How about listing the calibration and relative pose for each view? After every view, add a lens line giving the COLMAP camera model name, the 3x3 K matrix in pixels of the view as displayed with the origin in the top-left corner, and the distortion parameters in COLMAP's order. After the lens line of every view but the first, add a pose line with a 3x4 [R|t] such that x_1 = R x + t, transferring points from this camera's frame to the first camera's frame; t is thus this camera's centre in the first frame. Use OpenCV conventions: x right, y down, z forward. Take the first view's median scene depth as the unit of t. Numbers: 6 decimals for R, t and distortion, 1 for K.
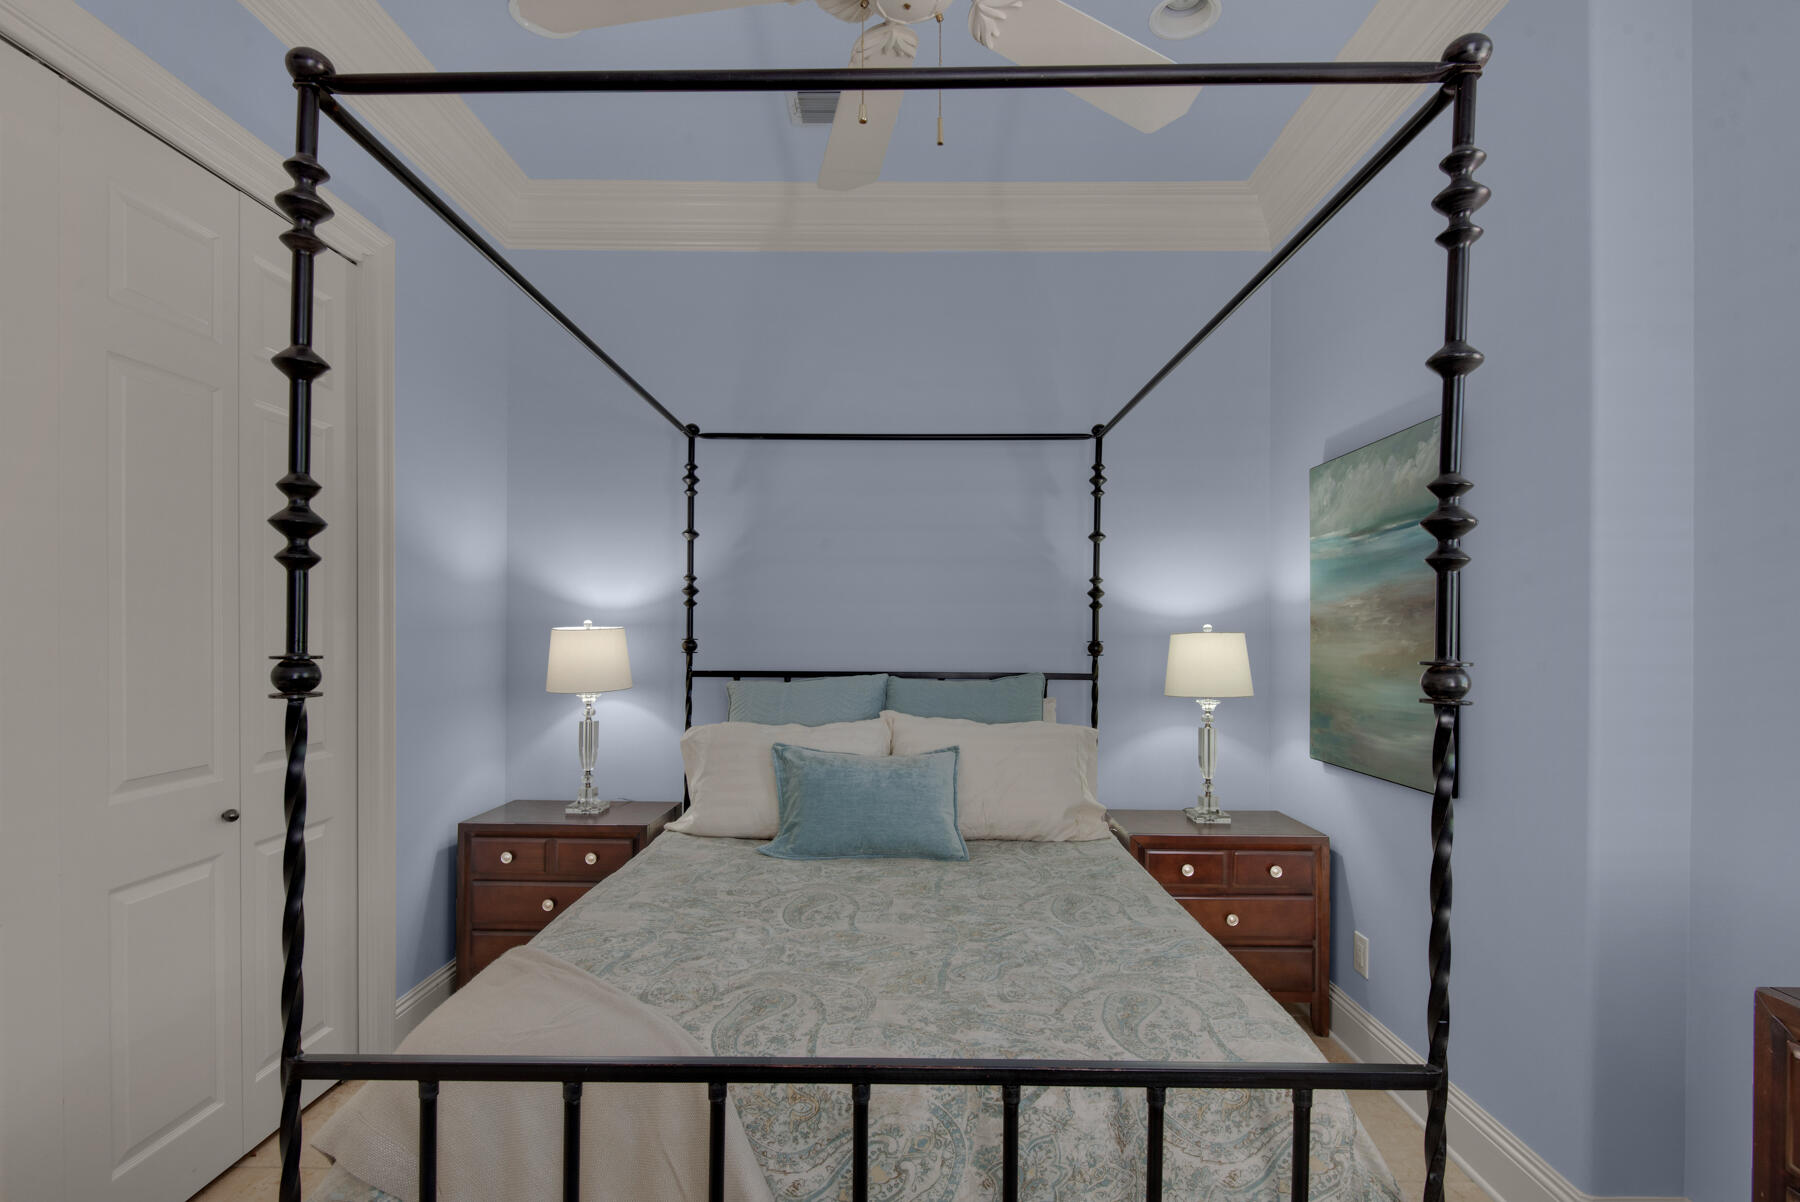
lens RADIAL K [[886.1, 0, 900.3], [0, 886.1, 619.5], [0, 0, 1]] dist [-0.004370, -0.005929]
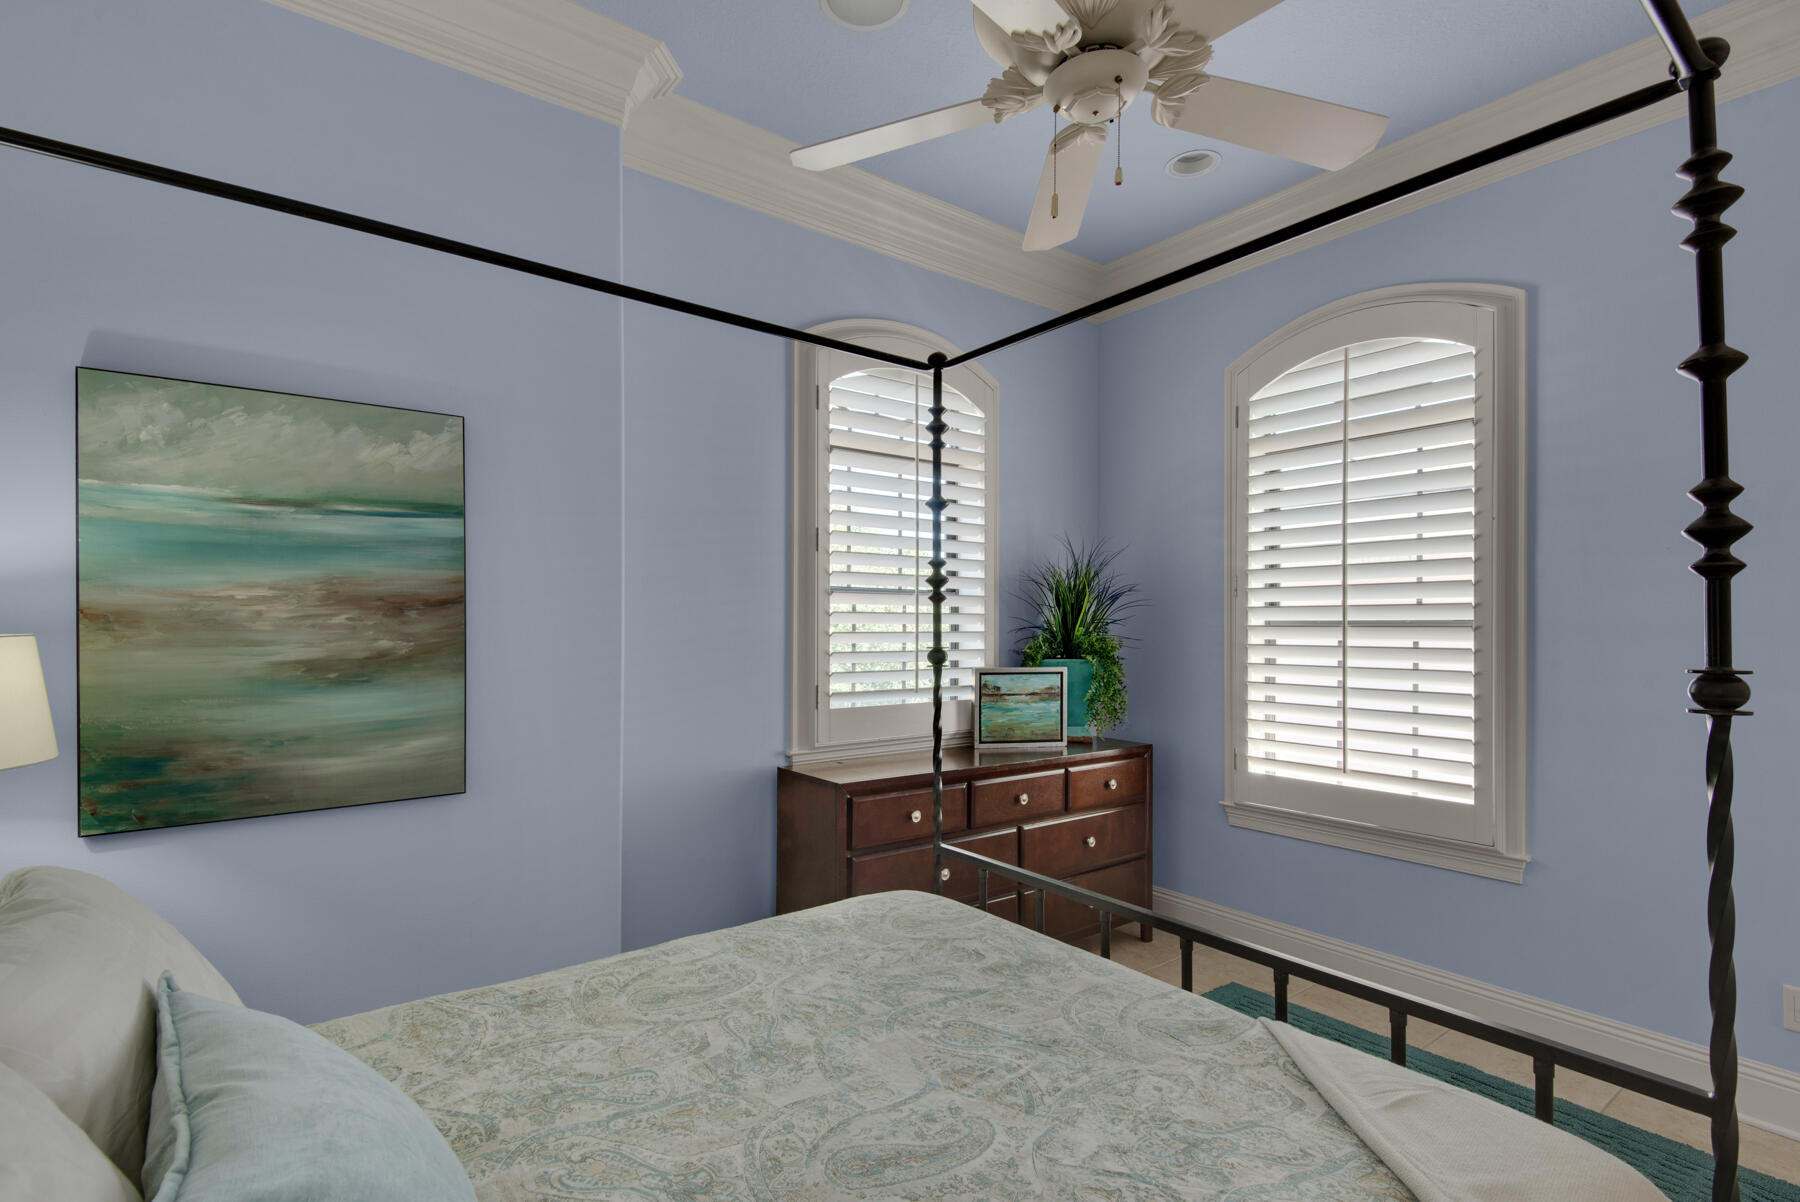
lens RADIAL K [[820.5, 0, 903.0], [0, 820.5, 605.8], [0, 0, 1]] dist [0.016097, -0.005020]
pose [[-0.616426, 0.013527, 0.787296, -0.485968], [-0.014986, 0.999470, -0.028906, 0.005040], [-0.787270, -0.029617, -0.615897, 1.283778]]
